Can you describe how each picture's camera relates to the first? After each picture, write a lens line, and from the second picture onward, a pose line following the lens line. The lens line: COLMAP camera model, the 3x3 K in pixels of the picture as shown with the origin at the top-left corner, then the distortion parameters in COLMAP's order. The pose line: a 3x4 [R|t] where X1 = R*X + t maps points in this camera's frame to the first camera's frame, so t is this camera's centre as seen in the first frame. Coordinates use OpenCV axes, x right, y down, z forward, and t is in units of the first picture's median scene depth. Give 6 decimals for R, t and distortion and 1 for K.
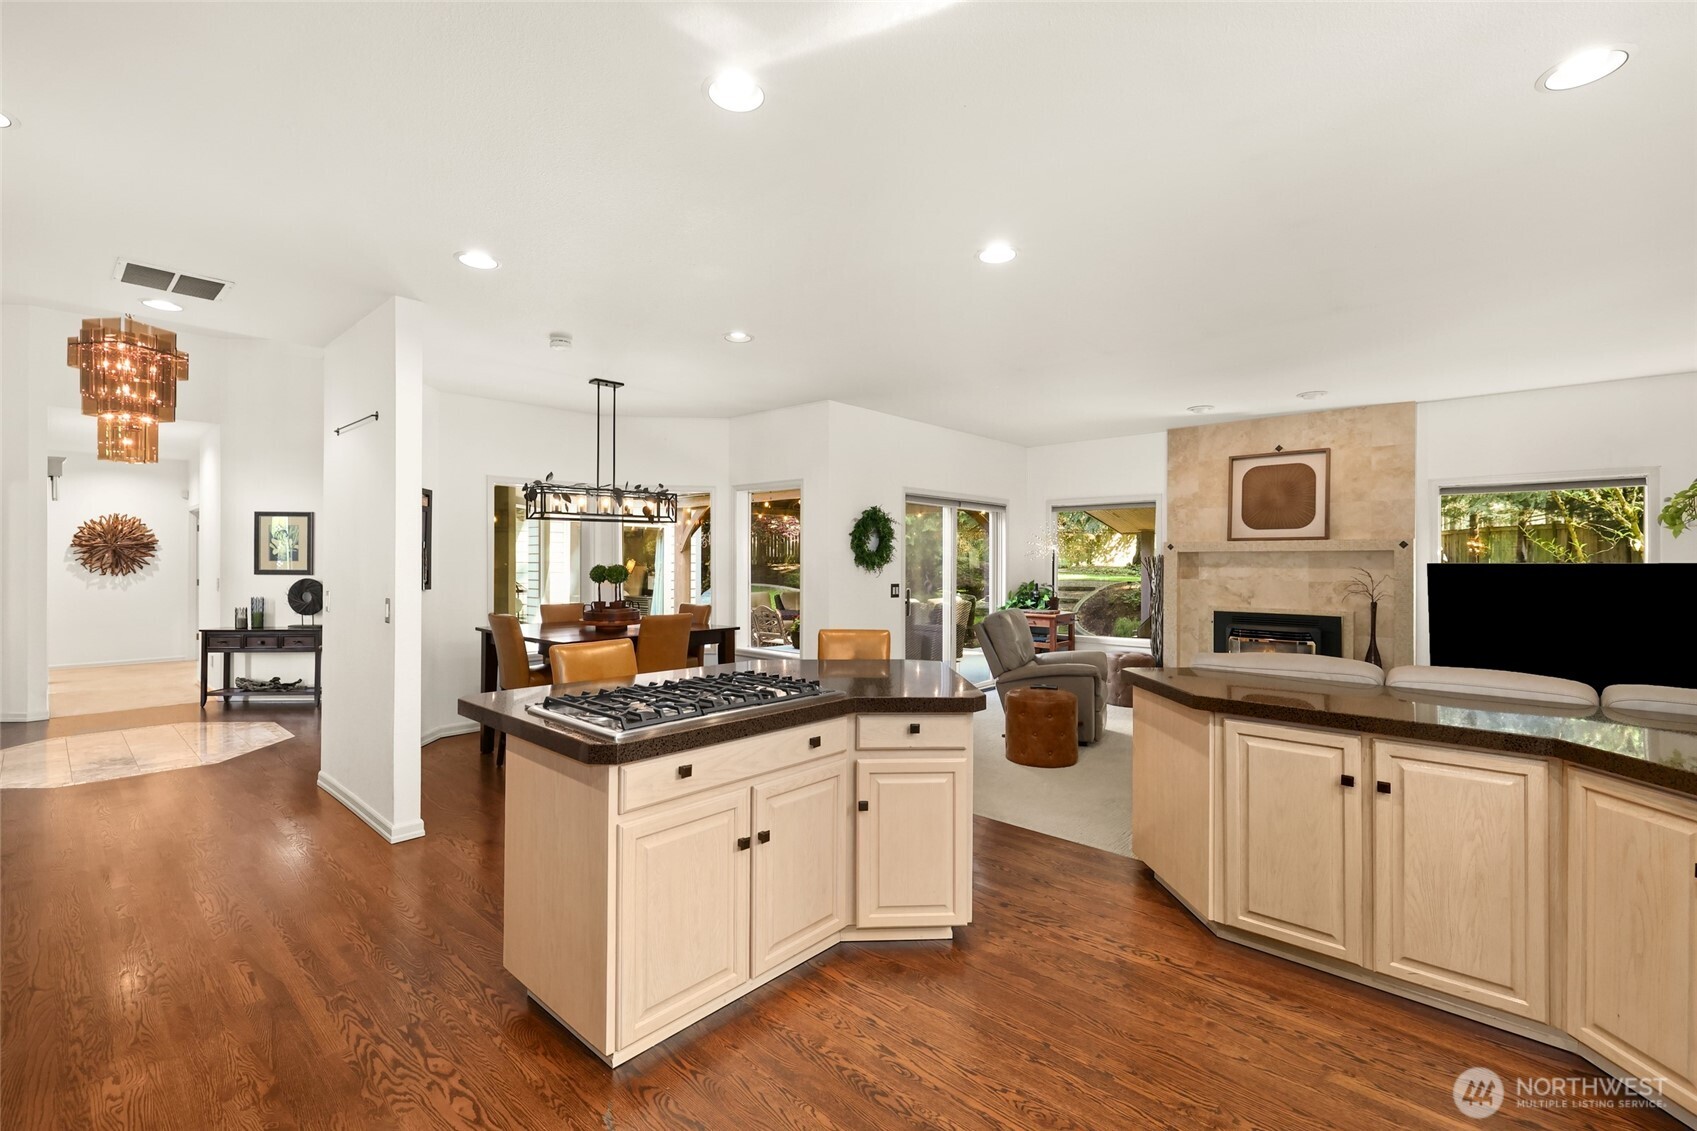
lens RADIAL K [[742.9, 0, 848.5], [0, 742.9, 565.5], [0, 0, 1]] dist [0.004012, 0.000443]
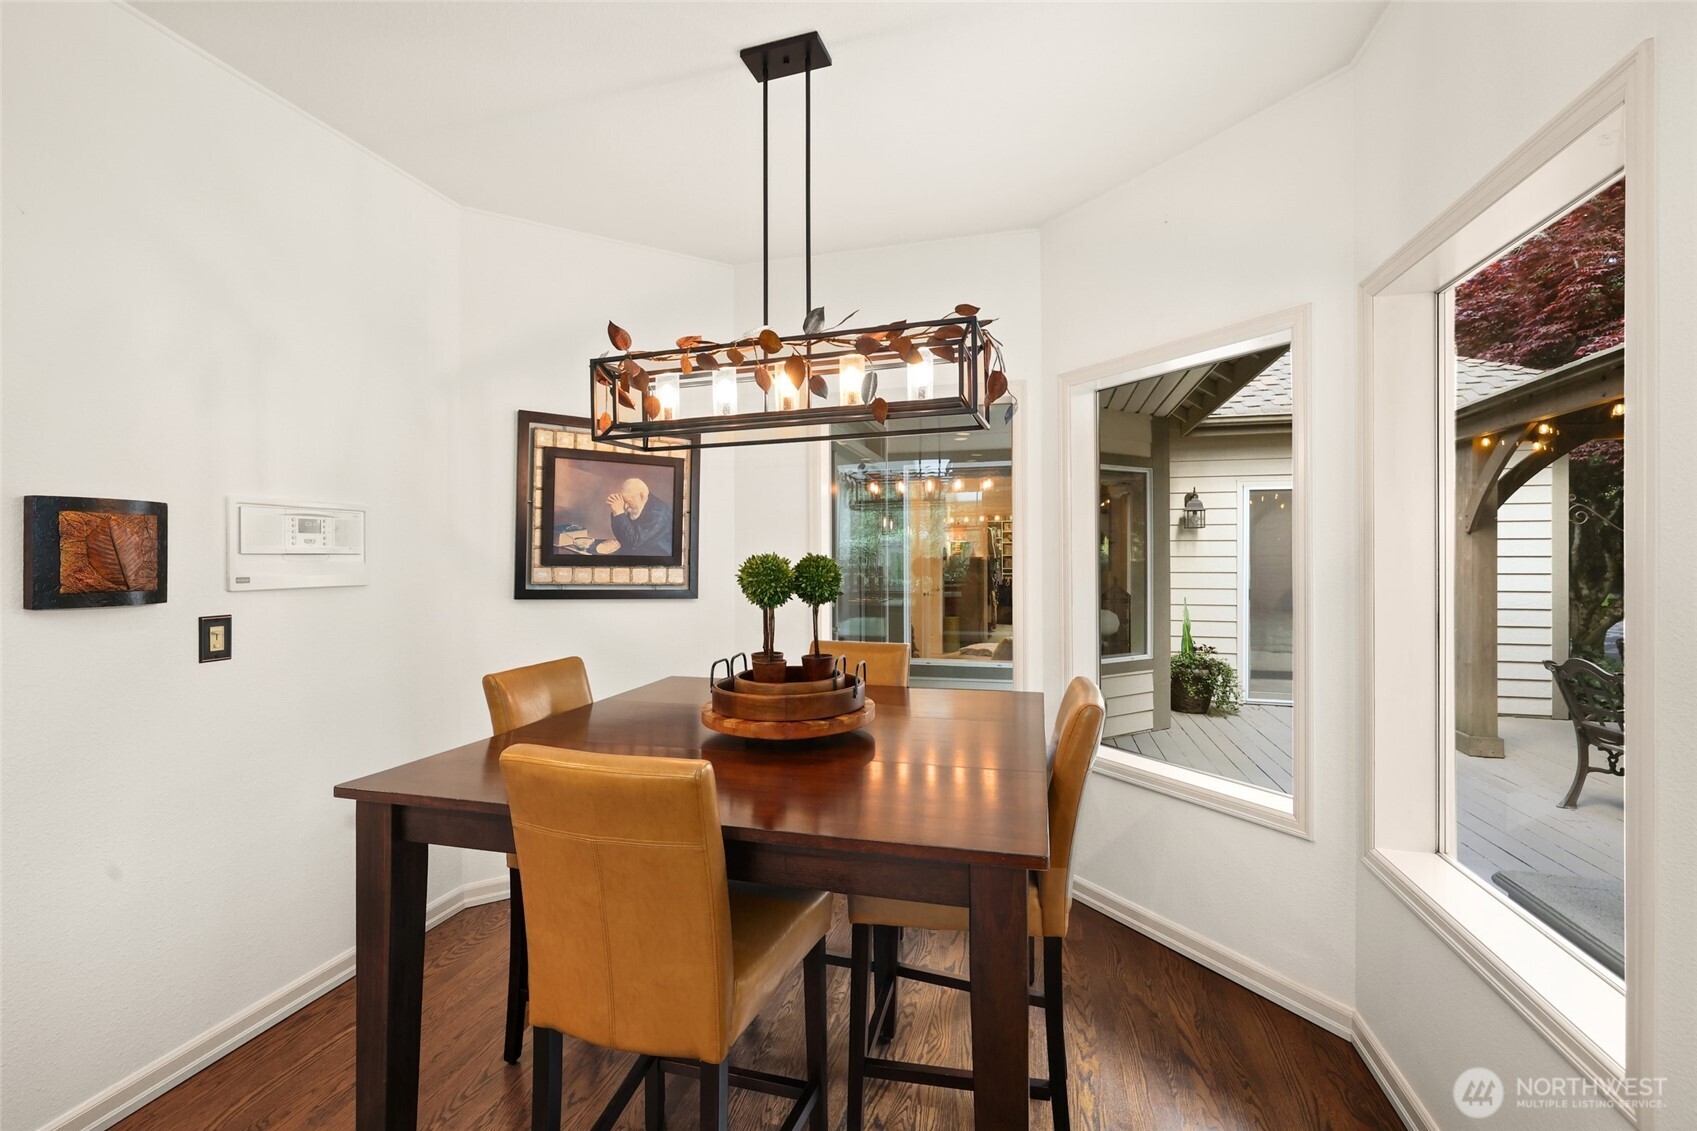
lens RADIAL K [[742.9, 0, 848.5], [0, 742.9, 565.5], [0, 0, 1]] dist [0.004012, 0.000443]
pose [[0.983748, -0.005420, -0.179470, -0.229832], [0.004252, 0.999967, -0.006893, 0.006726], [0.179502, 0.006018, 0.983739, 0.643602]]
